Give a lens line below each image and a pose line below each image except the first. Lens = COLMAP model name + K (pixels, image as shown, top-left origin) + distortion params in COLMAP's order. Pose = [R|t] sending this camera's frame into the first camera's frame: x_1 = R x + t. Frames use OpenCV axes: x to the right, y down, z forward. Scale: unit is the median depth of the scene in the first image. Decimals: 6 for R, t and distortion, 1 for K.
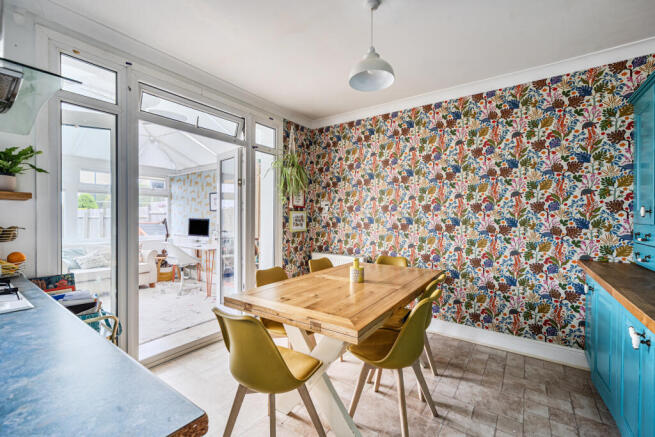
lens RADIAL K [[281.6, 0, 325.0], [0, 281.6, 219.2], [0, 0, 1]] dist [0.000366, 0.000322]
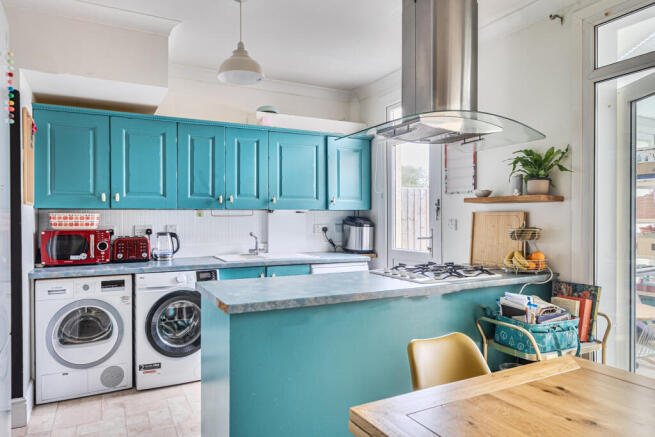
lens RADIAL K [[430.7, 0, 327.8], [0, 430.7, 218.6], [0, 0, 1]] dist [0.001928, 0.000063]
pose [[-0.439363, 0.002049, -0.898307, 0.360716], [-0.007708, 0.999952, 0.006051, -0.004450], [0.898277, 0.009582, -0.439326, 0.512082]]
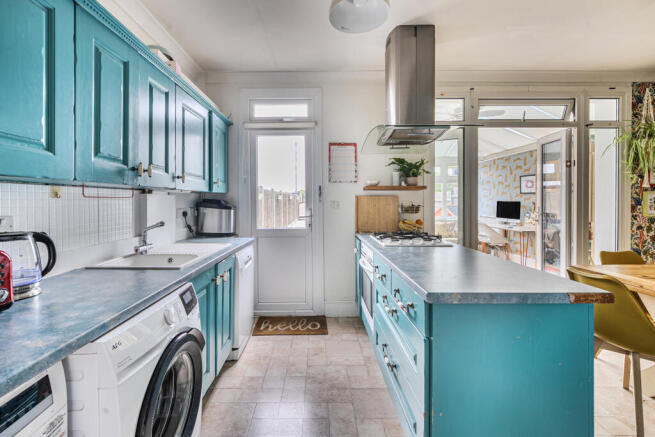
lens RADIAL K [[281.6, 0, 320.2], [0, 281.6, 201.9], [0, 0, 1]] dist [0.000366, 0.000322]
pose [[0.577345, -0.002152, -0.816497, 0.002329], [-0.001099, 0.999994, -0.003413, 0.006566], [0.816500, 0.002868, 0.577339, -0.265406]]
